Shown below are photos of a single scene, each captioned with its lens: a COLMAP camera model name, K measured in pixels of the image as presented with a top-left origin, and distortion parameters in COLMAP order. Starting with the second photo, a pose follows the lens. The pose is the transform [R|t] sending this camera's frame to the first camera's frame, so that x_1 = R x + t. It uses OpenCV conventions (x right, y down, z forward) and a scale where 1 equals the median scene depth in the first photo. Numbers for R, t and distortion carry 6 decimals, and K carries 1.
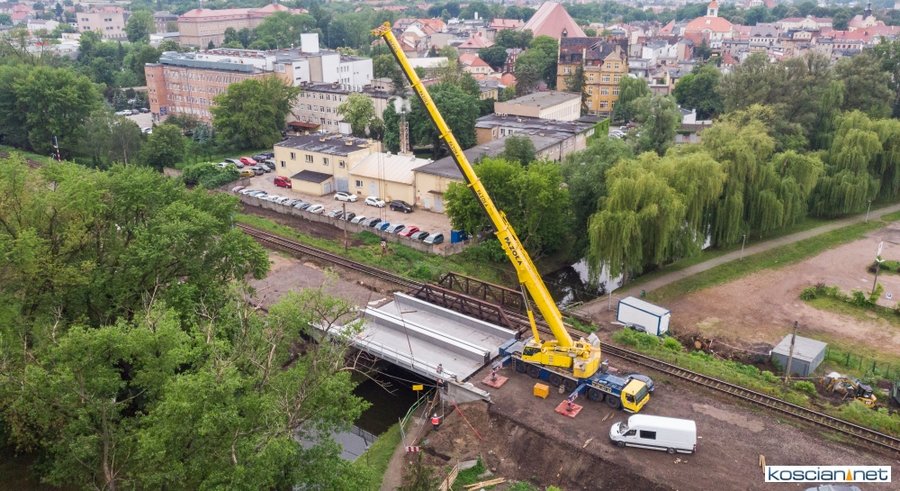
lens RADIAL K [[721.1, 0, 427.1], [0, 721.1, 239.4], [0, 0, 1]] dist [-0.016591, 0.046660]
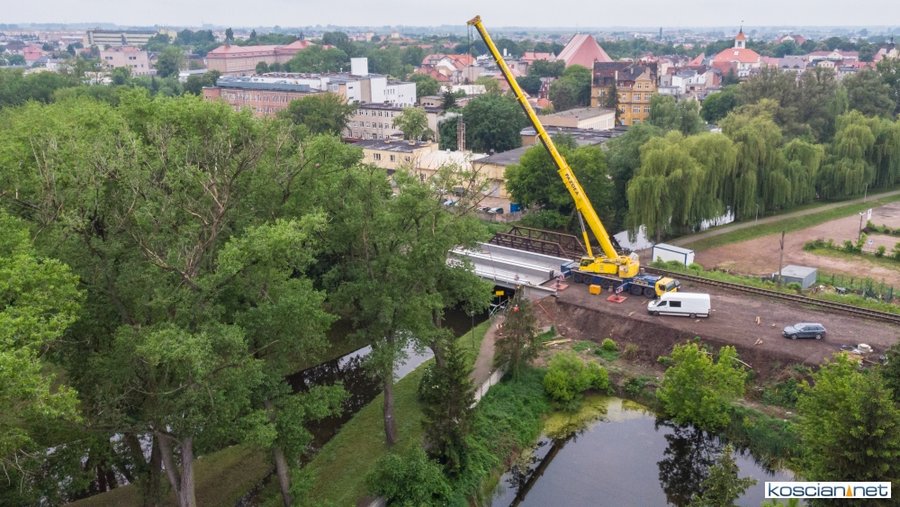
lens RADIAL K [[810.7, 0, 454.4], [0, 810.7, 253.1], [0, 0, 1]] dist [0.012334, -0.054548]
pose [[0.999808, -0.010040, 0.016841, -0.065528], [0.011264, 0.997181, -0.074187, 0.133665], [-0.016049, 0.074363, 0.997102, -0.255011]]
